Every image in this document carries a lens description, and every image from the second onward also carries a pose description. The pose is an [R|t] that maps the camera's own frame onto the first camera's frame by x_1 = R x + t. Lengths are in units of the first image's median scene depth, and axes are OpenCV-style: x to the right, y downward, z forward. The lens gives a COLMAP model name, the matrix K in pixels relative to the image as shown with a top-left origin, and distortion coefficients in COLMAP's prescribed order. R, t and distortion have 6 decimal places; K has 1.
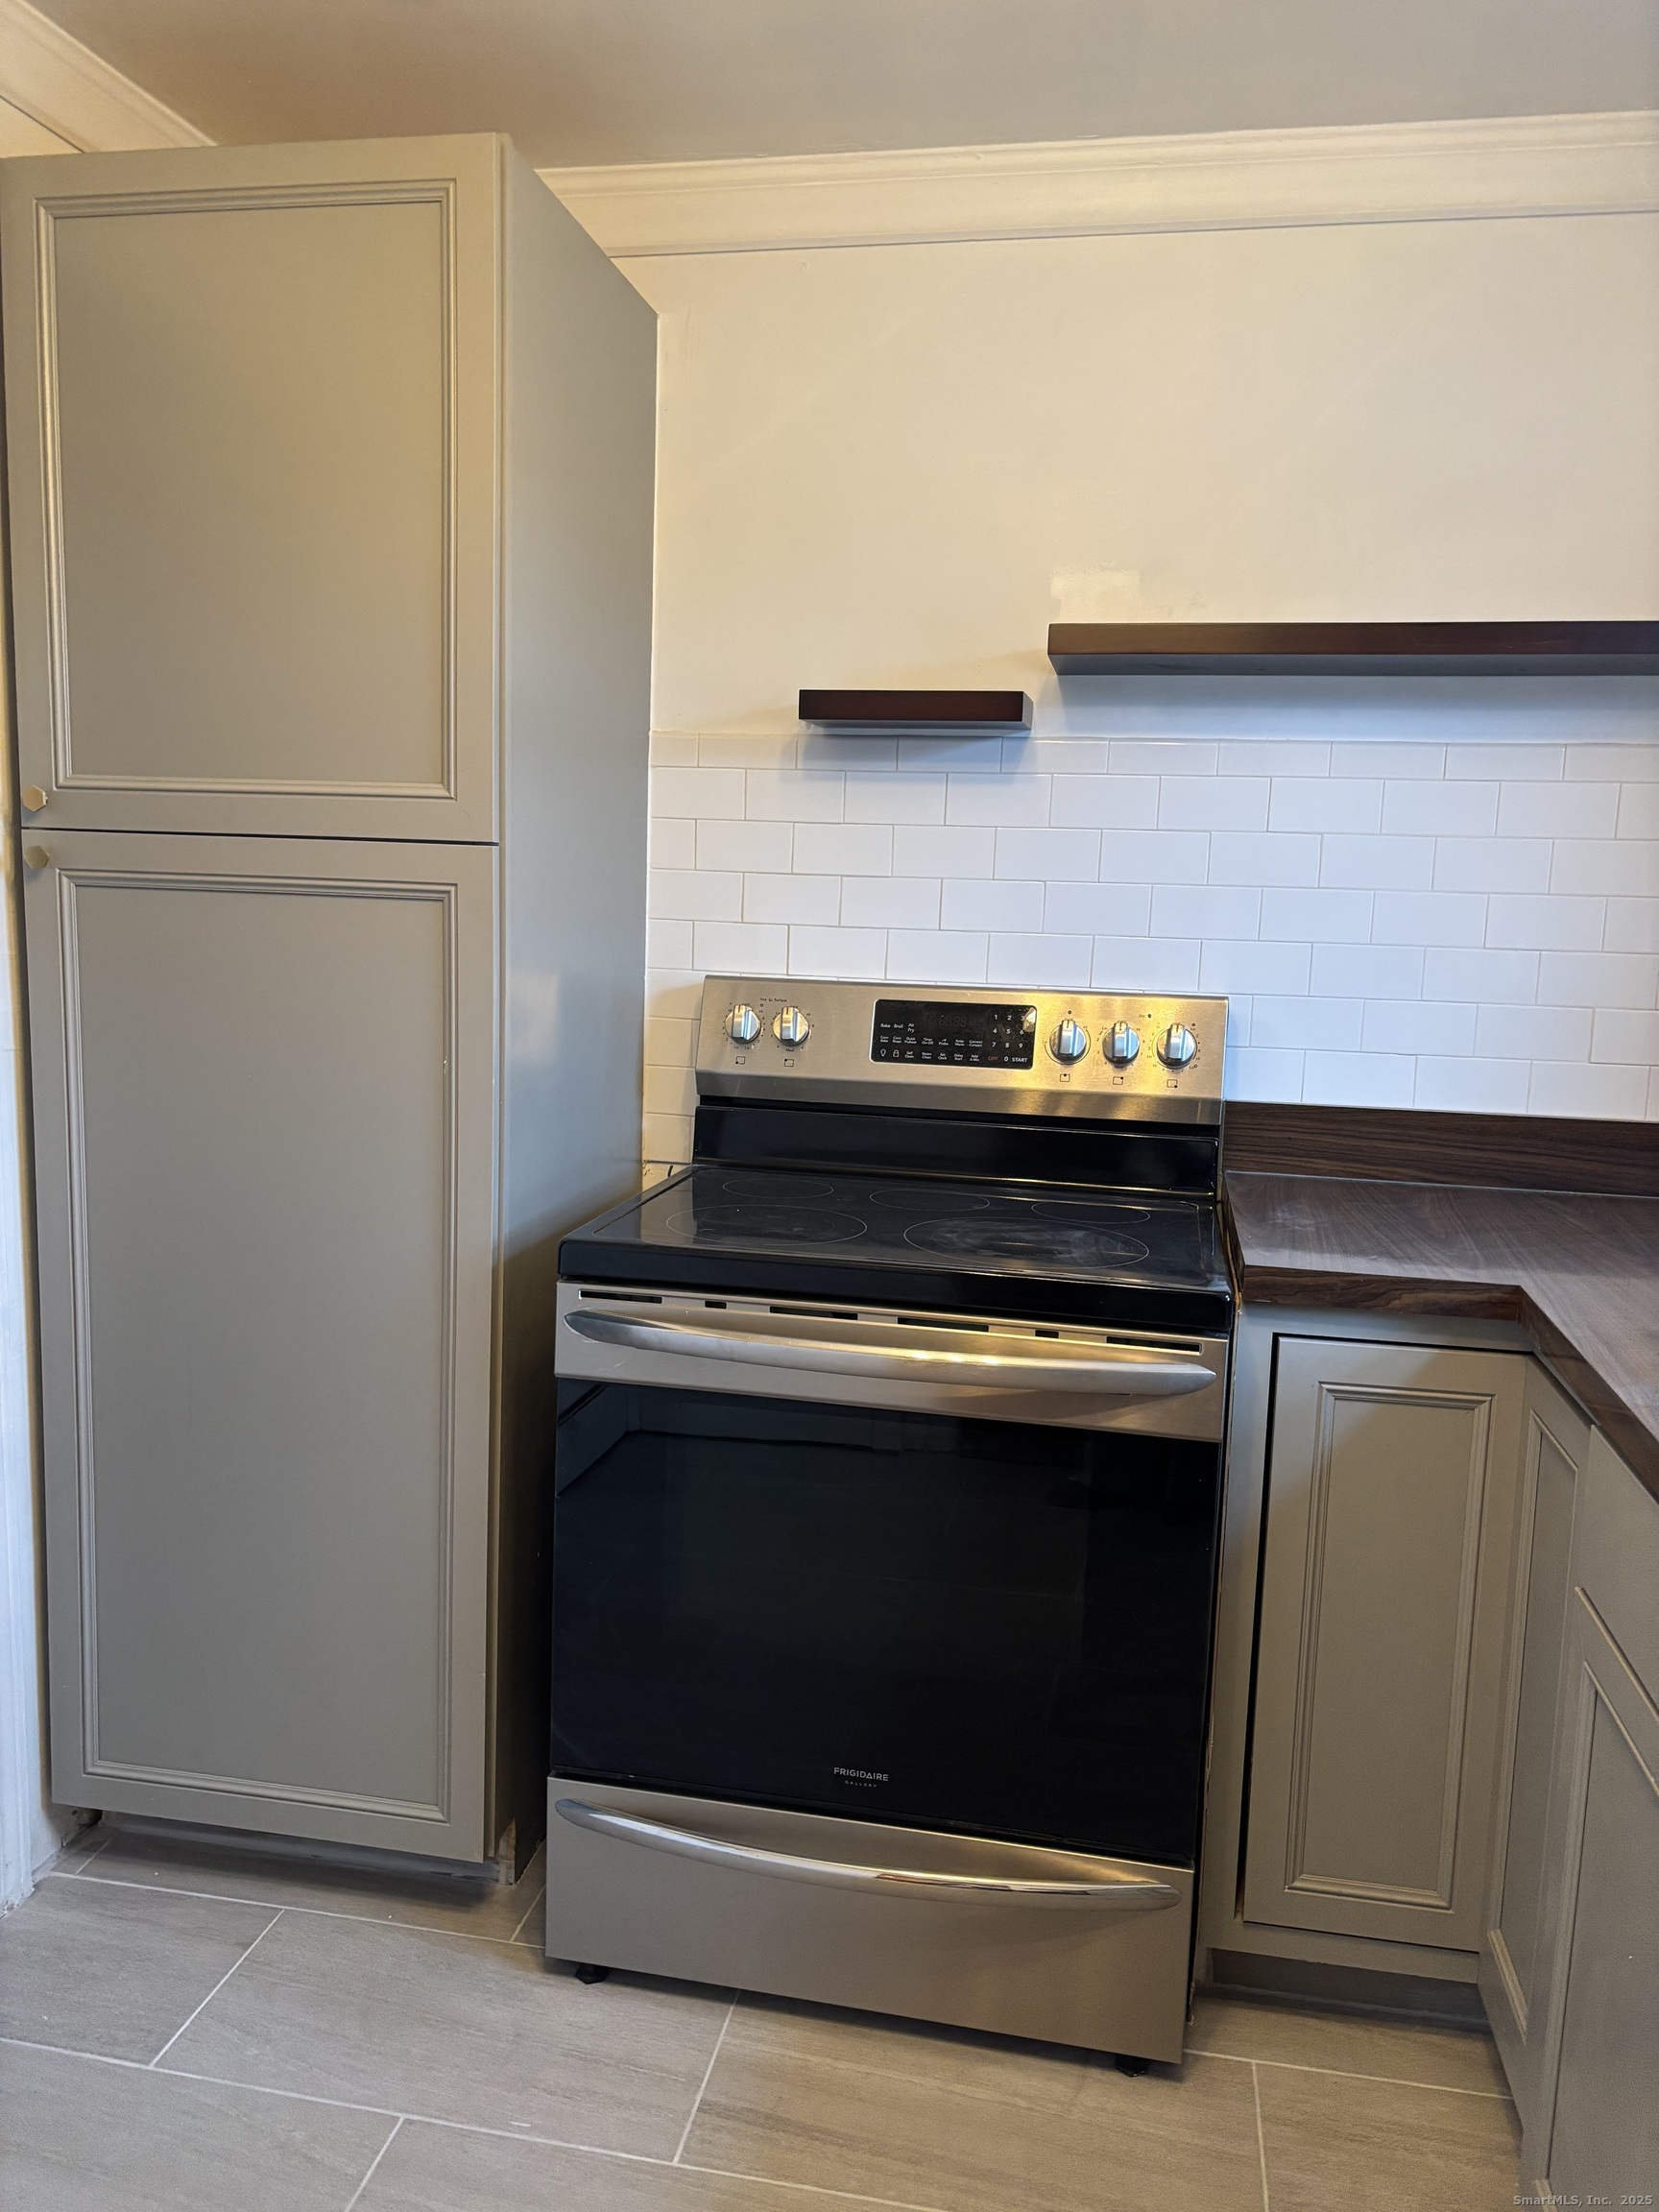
lens RADIAL K [[1680.4, 0, 813.6], [0, 1680.4, 1112.5], [0, 0, 1]] dist [0.039167, -0.047673]
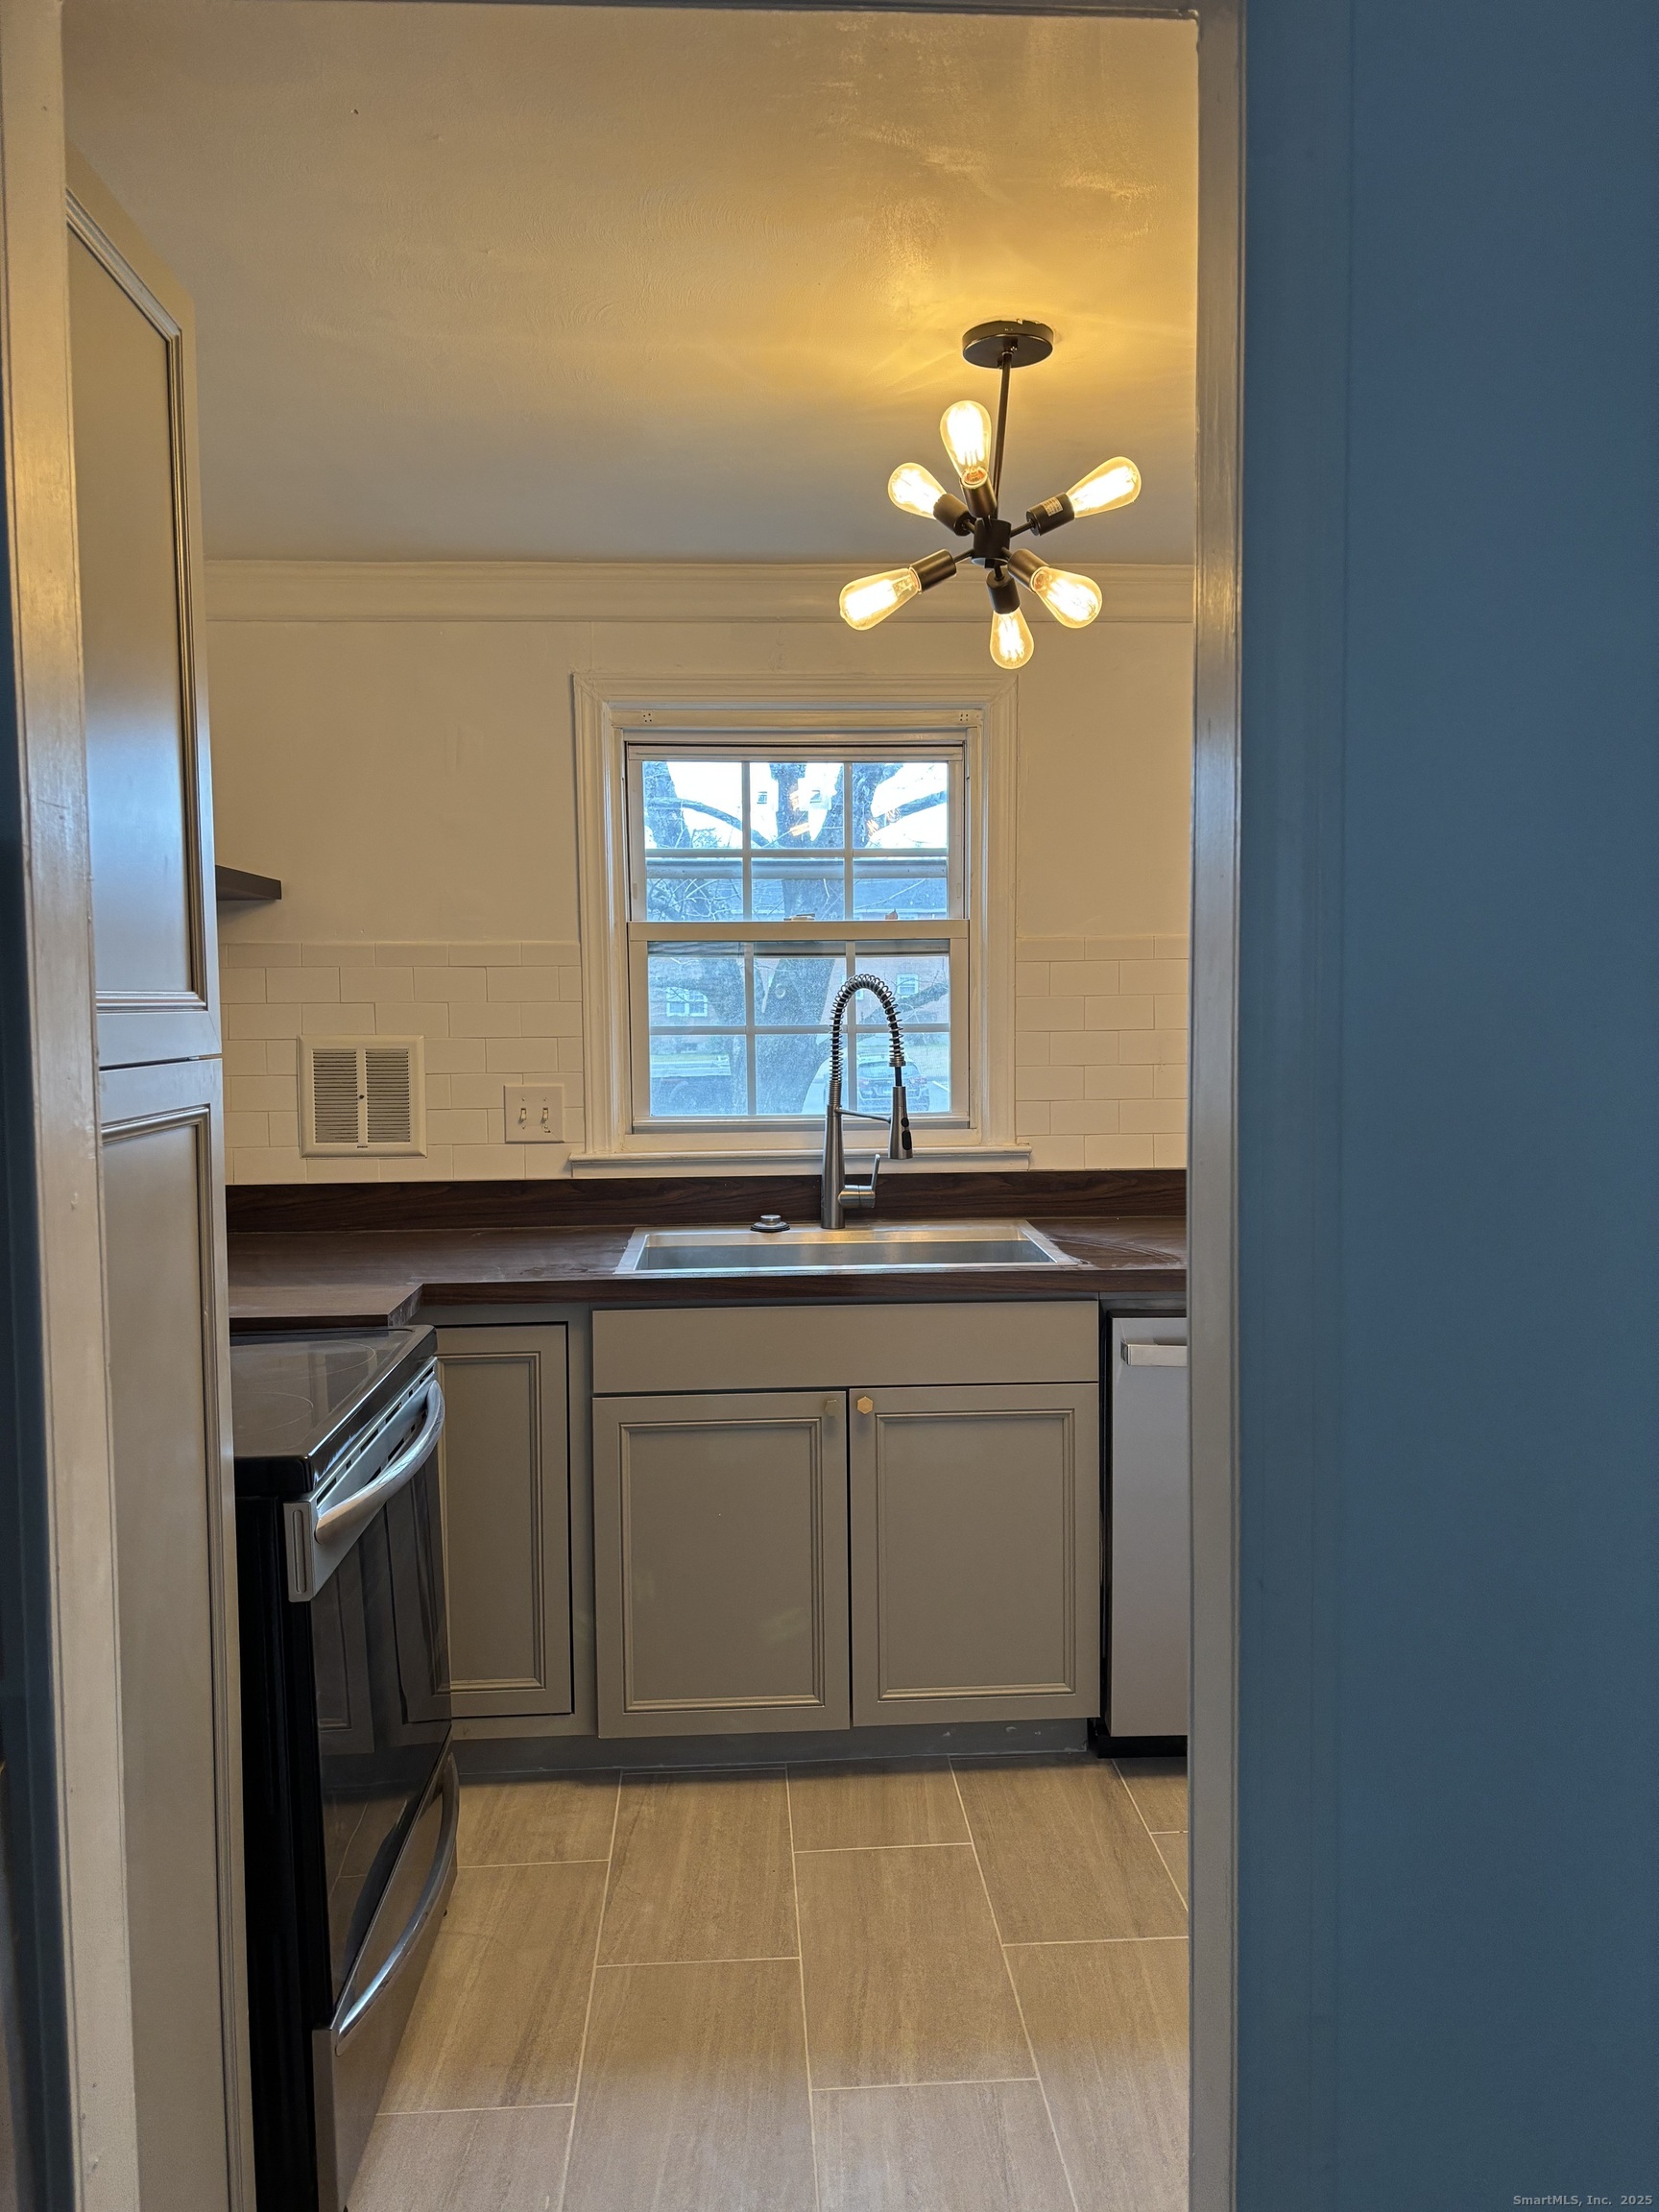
lens RADIAL K [[1680.4, 0, 827.0], [0, 1680.4, 1104.1], [0, 0, 1]] dist [0.039167, -0.047673]
pose [[-0.250826, -0.090208, 0.963820, -1.020180], [0.142478, 0.981365, 0.128929, -0.183687], [-0.957489, 0.169662, -0.233300, 0.807579]]
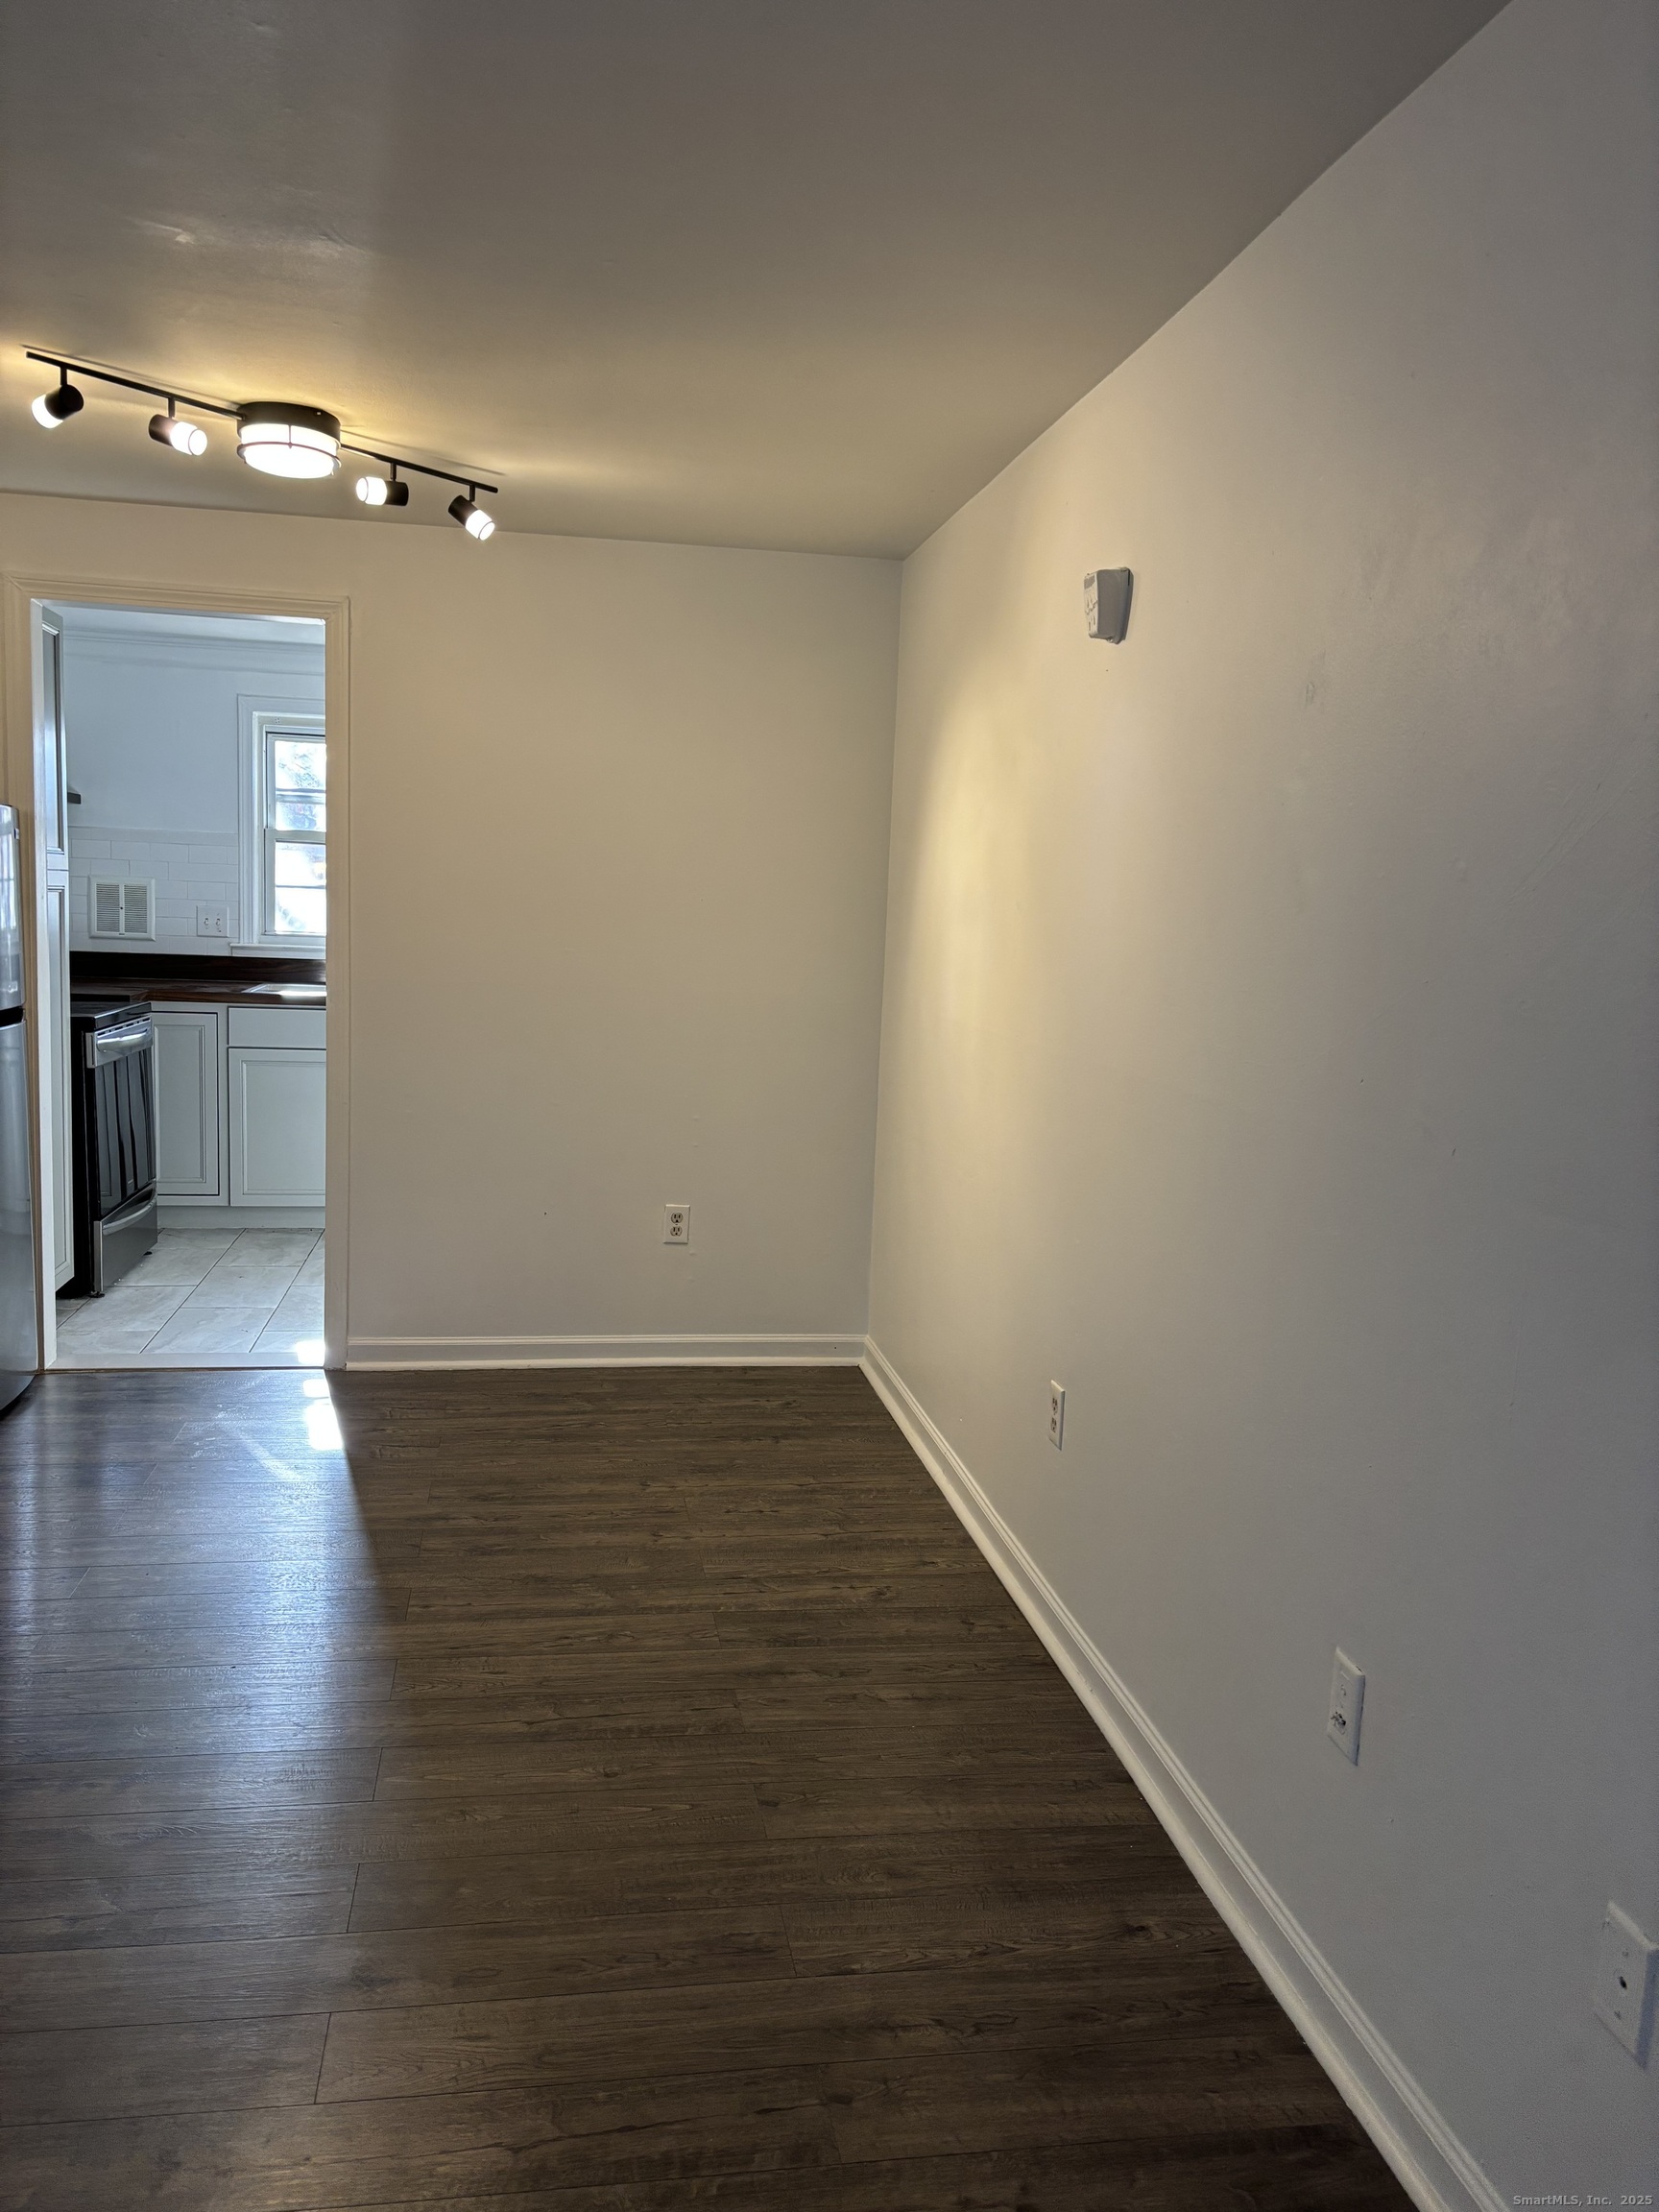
lens RADIAL K [[1680.4, 0, 816.7], [0, 1680.4, 1105.6], [0, 0, 1]] dist [0.039167, -0.047673]
pose [[-0.352107, -0.156530, 0.922778, -2.818136], [0.090172, 0.975657, 0.199907, -0.202384], [-0.931606, 0.153597, -0.329421, 0.741720]]
